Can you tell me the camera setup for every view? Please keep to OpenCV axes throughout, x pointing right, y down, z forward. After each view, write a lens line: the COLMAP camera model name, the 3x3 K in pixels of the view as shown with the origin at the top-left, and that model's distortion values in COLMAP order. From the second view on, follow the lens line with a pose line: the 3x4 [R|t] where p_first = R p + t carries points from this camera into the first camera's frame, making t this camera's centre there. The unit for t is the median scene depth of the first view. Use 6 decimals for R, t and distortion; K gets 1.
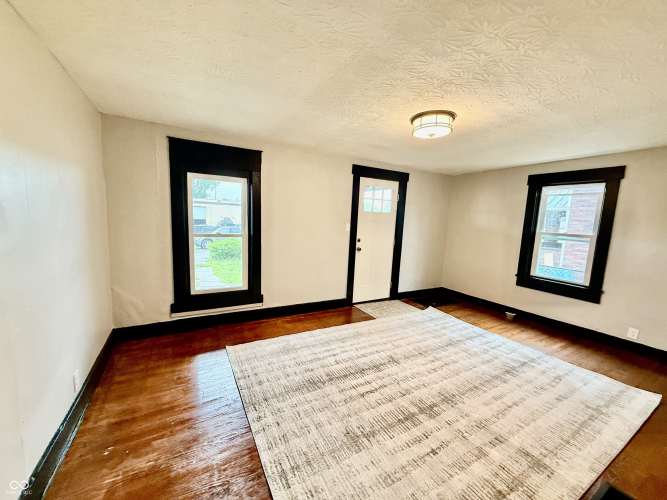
lens RADIAL K [[262.9, 0, 333.5], [0, 262.9, 250.0], [0, 0, 1]] dist [0.000764, 0.000144]
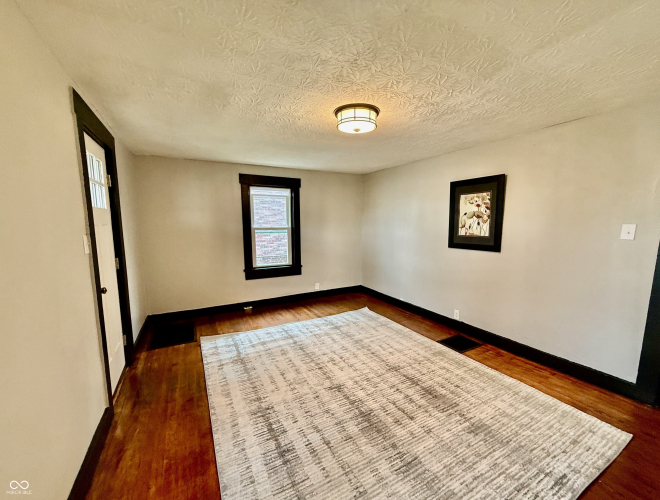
lens RADIAL K [[283.5, 0, 331.6], [0, 283.5, 262.2], [0, 0, 1]] dist [-0.000181, 0.000005]
pose [[-0.004320, -0.182439, 0.983208, -0.696936], [0.126229, 0.975253, 0.181517, -0.167265], [-0.991992, 0.124893, 0.018816, 1.107855]]
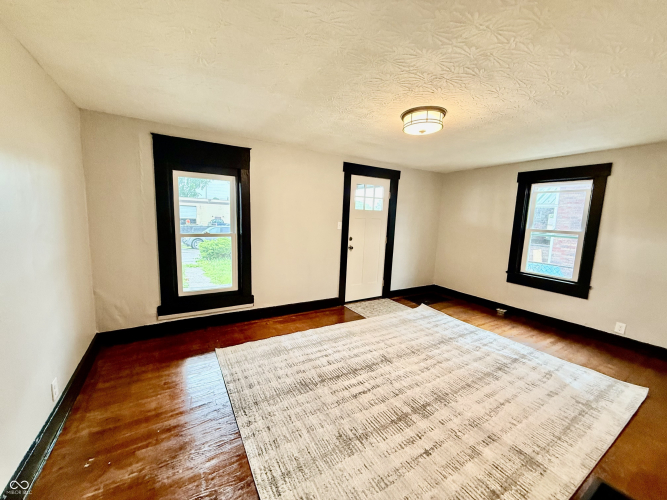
lens RADIAL K [[262.9, 0, 333.5], [0, 262.9, 250.0], [0, 0, 1]] dist [0.000764, 0.000144]
pose [[0.999568, -0.010481, 0.027457, 0.007381], [0.010321, 0.999929, 0.005993, -0.002084], [-0.027518, -0.005707, 0.999605, 0.018969]]
